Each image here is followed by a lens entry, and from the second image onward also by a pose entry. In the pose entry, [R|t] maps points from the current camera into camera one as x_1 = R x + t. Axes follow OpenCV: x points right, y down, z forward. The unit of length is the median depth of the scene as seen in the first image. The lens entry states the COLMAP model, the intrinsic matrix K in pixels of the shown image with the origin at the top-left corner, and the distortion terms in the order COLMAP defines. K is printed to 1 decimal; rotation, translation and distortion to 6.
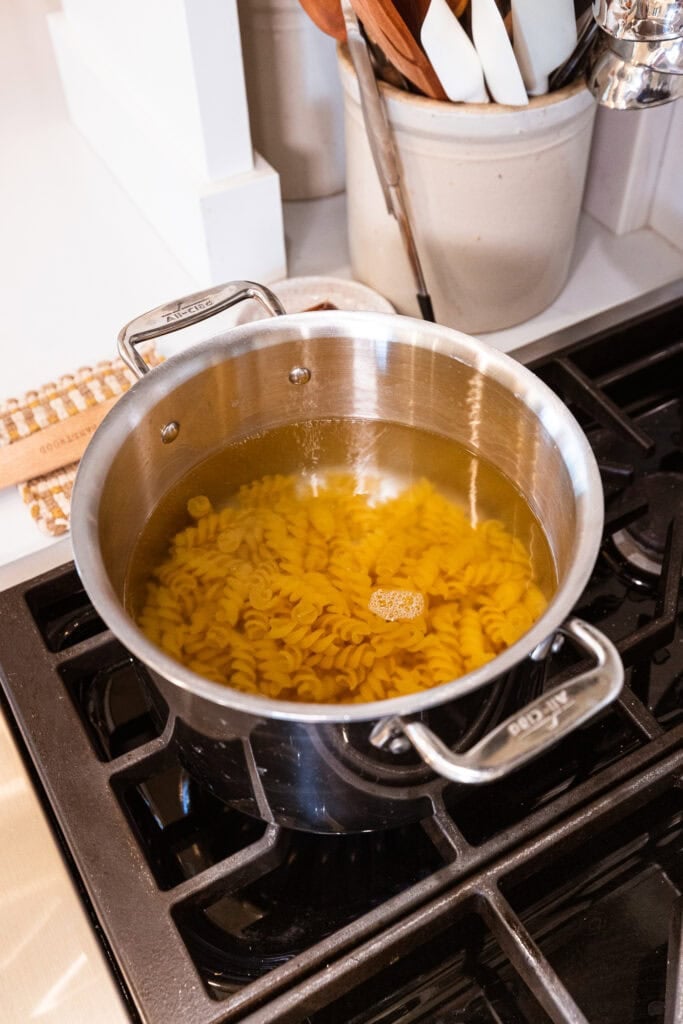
lens RADIAL K [[1037.0, 0, 316.0], [0, 1037.0, 510.4], [0, 0, 1]] dist [0.002903, 0.004627]
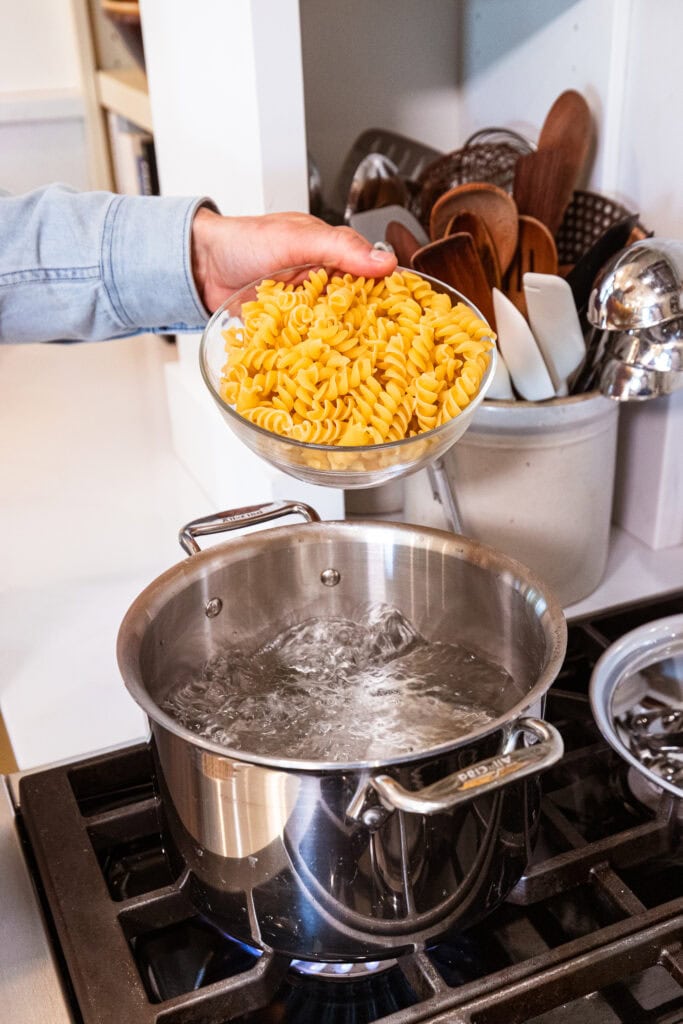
lens RADIAL K [[1037.0, 0, 316.0], [0, 1037.0, 510.4], [0, 0, 1]] dist [0.002903, 0.004627]
pose [[0.994769, 0.058553, -0.083700, 0.065906], [-0.083248, 0.939553, -0.332130, 0.202128], [0.059193, 0.337361, 0.939513, -0.125993]]
